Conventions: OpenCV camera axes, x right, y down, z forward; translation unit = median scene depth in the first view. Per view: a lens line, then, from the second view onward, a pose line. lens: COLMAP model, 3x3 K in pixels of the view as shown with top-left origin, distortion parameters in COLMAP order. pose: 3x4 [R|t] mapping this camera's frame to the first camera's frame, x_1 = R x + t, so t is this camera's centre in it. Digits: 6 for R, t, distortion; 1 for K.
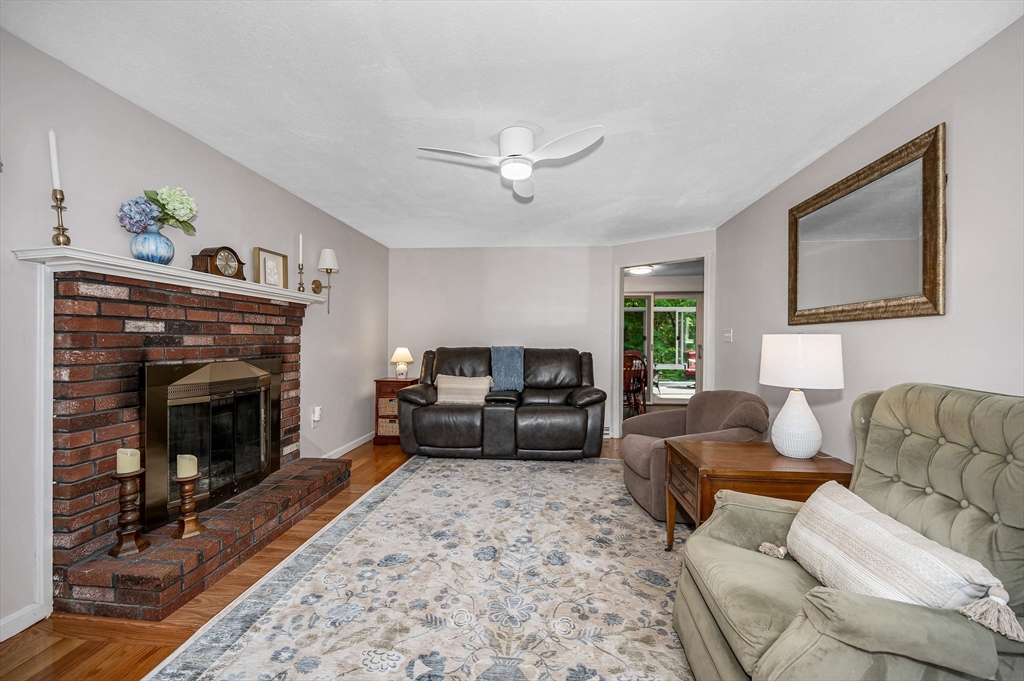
lens RADIAL K [[422.3, 0, 509.9], [0, 422.3, 344.5], [0, 0, 1]] dist [-0.003073, -0.000201]
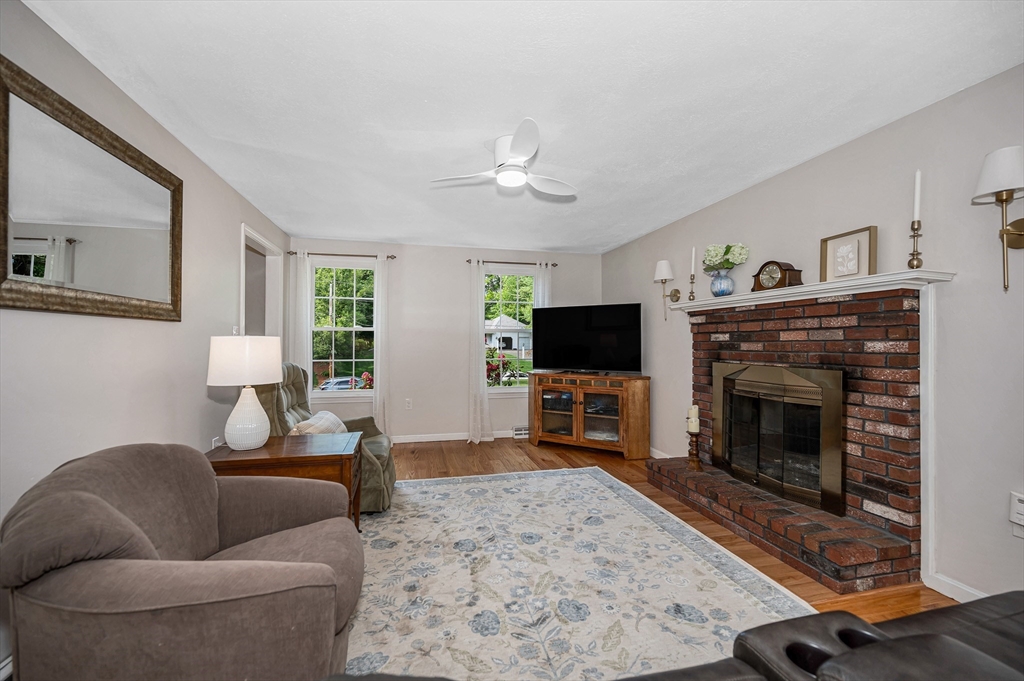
lens RADIAL K [[422.3, 0, 509.5], [0, 422.3, 337.2], [0, 0, 1]] dist [-0.003073, -0.000201]
pose [[-0.945382, -0.013875, -0.325668, 0.343585], [-0.012916, 0.999904, -0.005108, -0.021086], [0.325708, -0.000623, -0.945470, 1.930633]]
